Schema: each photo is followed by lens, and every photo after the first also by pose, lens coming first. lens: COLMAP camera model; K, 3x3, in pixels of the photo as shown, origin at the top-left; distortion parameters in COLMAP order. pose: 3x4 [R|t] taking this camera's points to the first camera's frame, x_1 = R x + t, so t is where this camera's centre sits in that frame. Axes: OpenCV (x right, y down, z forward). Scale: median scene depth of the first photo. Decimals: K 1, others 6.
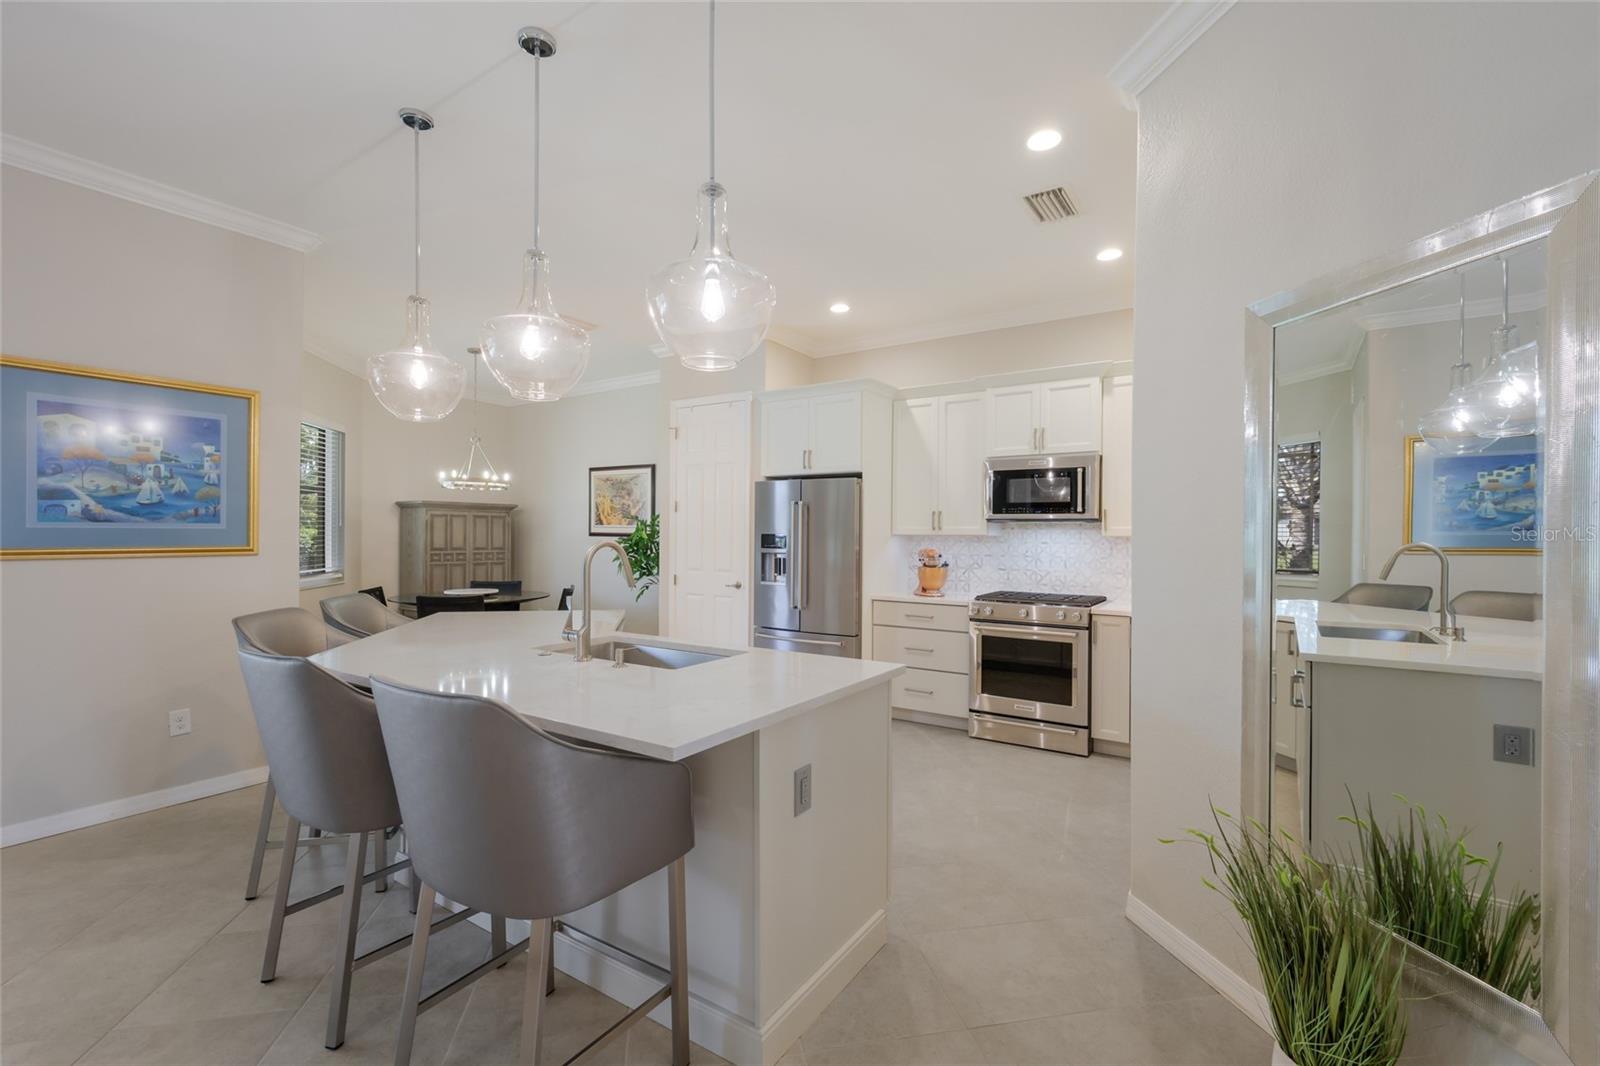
lens RADIAL K [[695.0, 0, 804.1], [0, 695.0, 535.6], [0, 0, 1]] dist [0.004161, 0.002273]
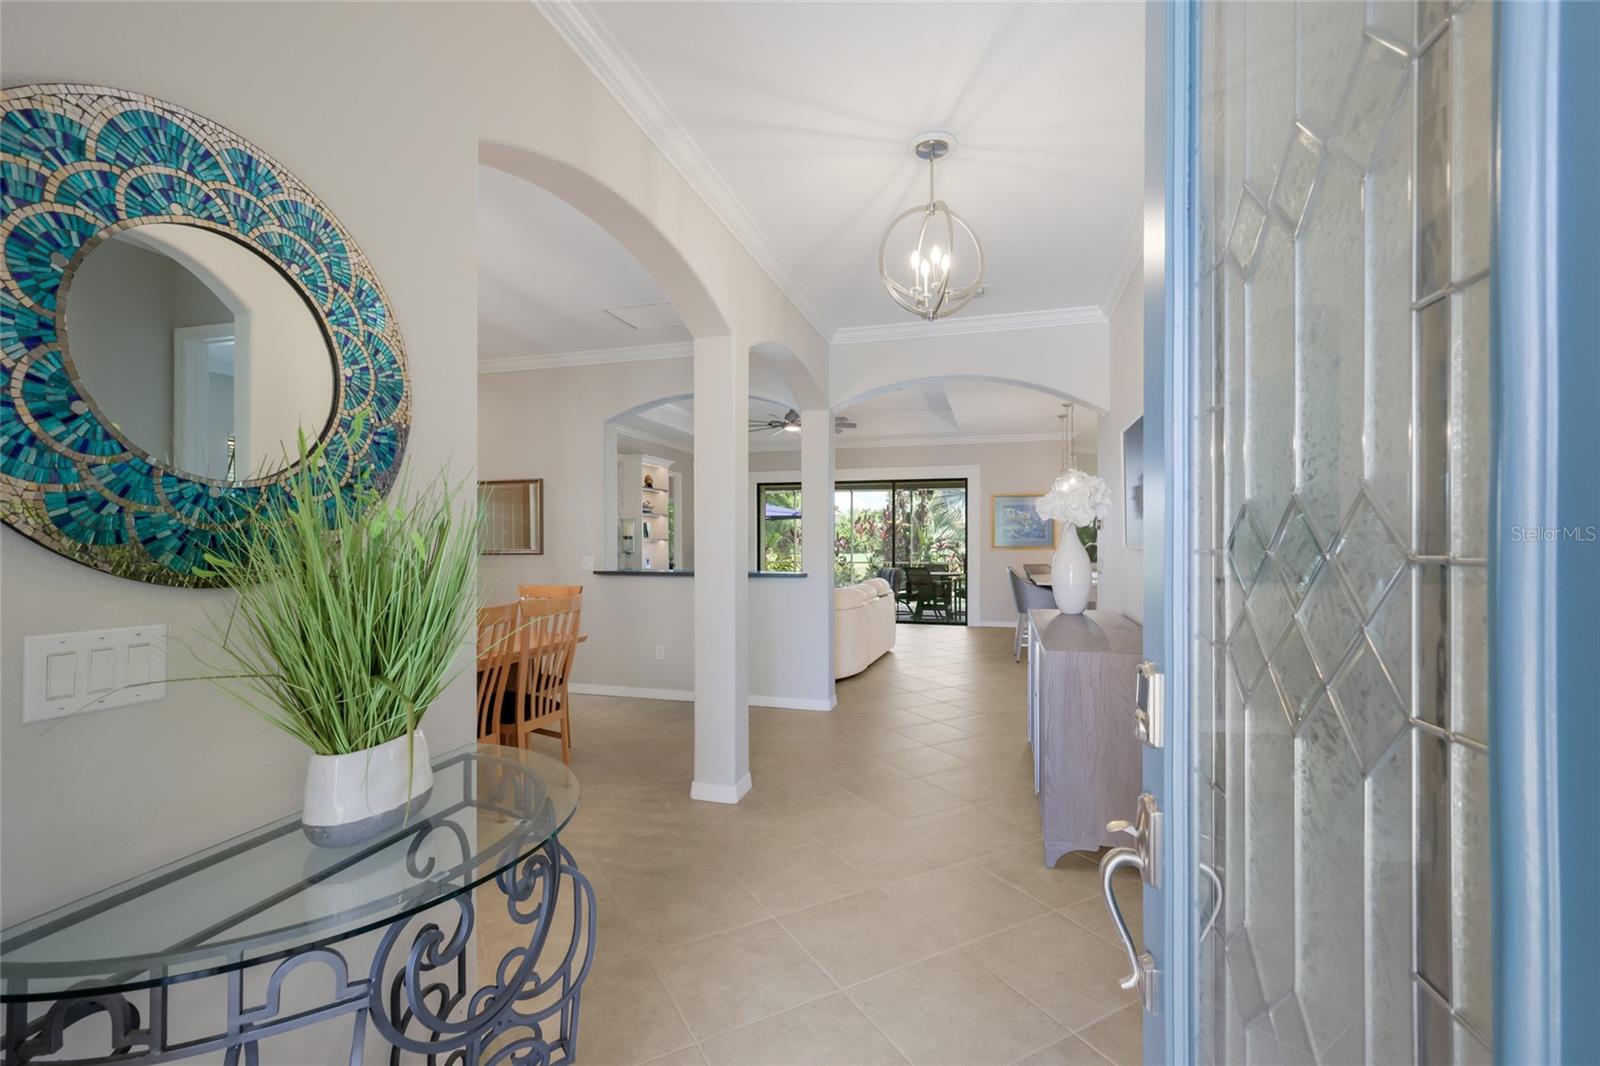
lens RADIAL K [[695.0, 0, 793.8], [0, 695.0, 538.6], [0, 0, 1]] dist [0.004161, 0.002273]
pose [[0.289033, -0.009618, -0.957271, 1.070574], [-0.002338, 0.999939, -0.010752, 0.010165], [0.957316, 0.005346, 0.288993, -0.562280]]
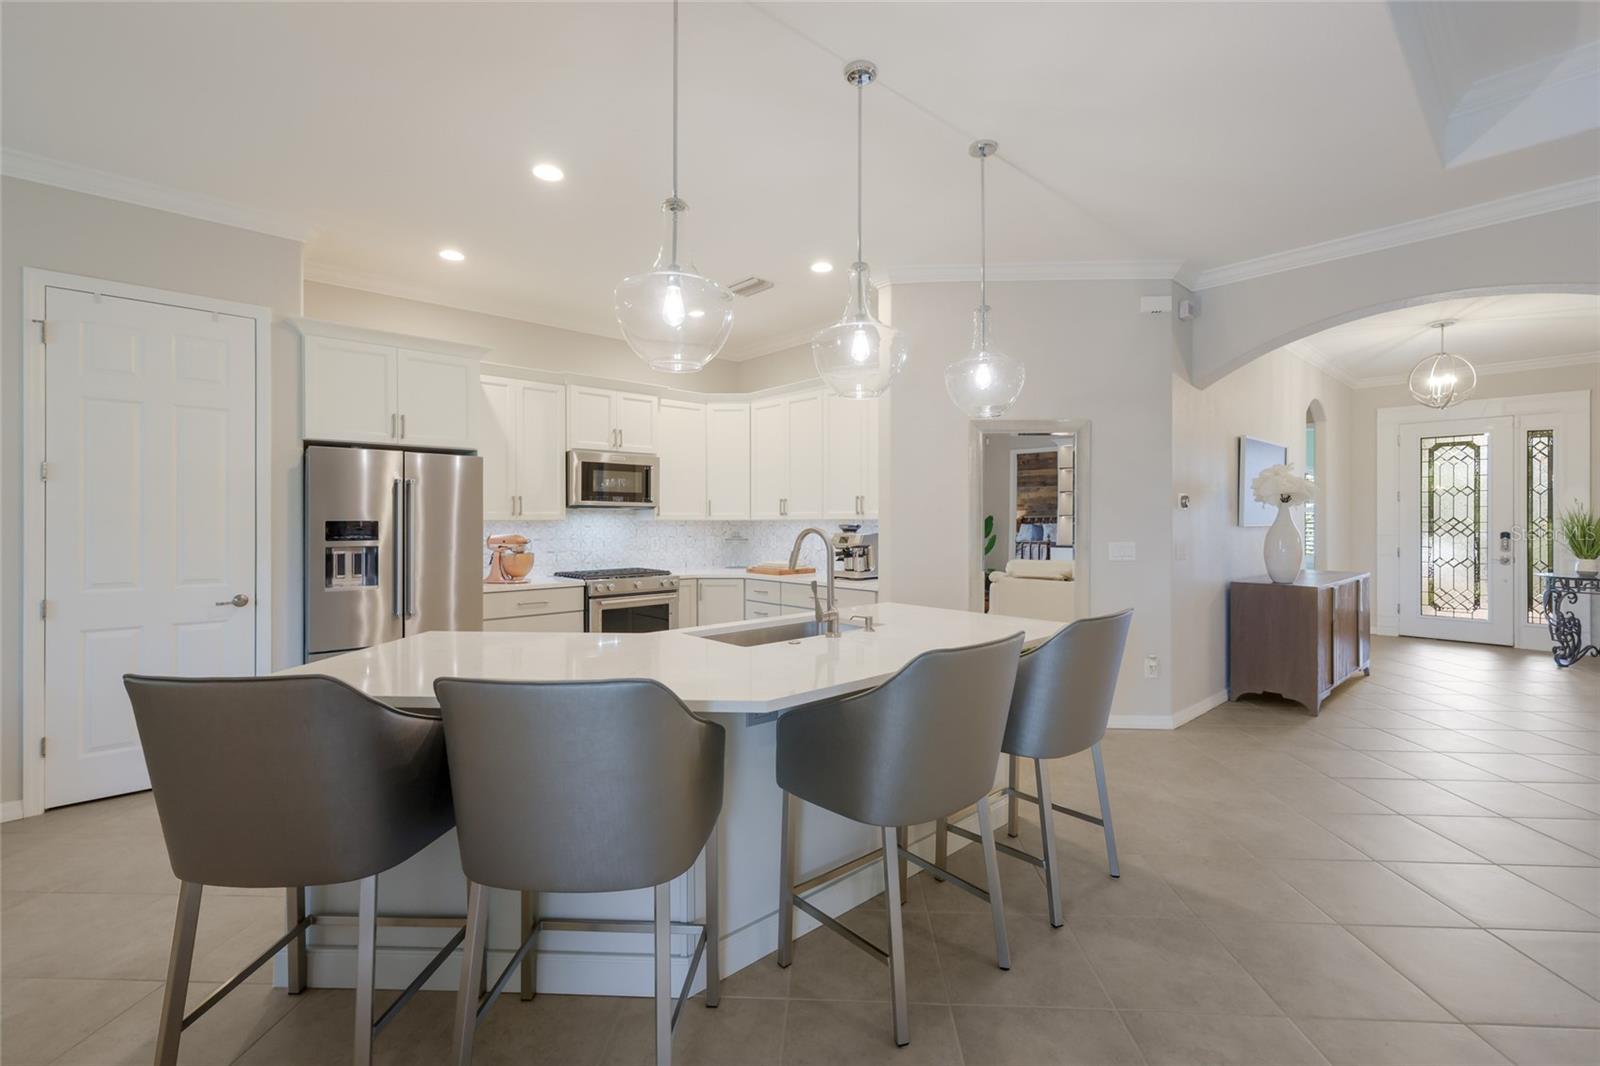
lens RADIAL K [[695.0, 0, 804.9], [0, 695.0, 519.8], [0, 0, 1]] dist [0.004161, 0.002273]
pose [[0.240777, -0.006956, 0.970555, -0.594685], [0.006278, 0.999965, 0.005609, -0.004412], [-0.970560, 0.004742, 0.240812, 0.331105]]
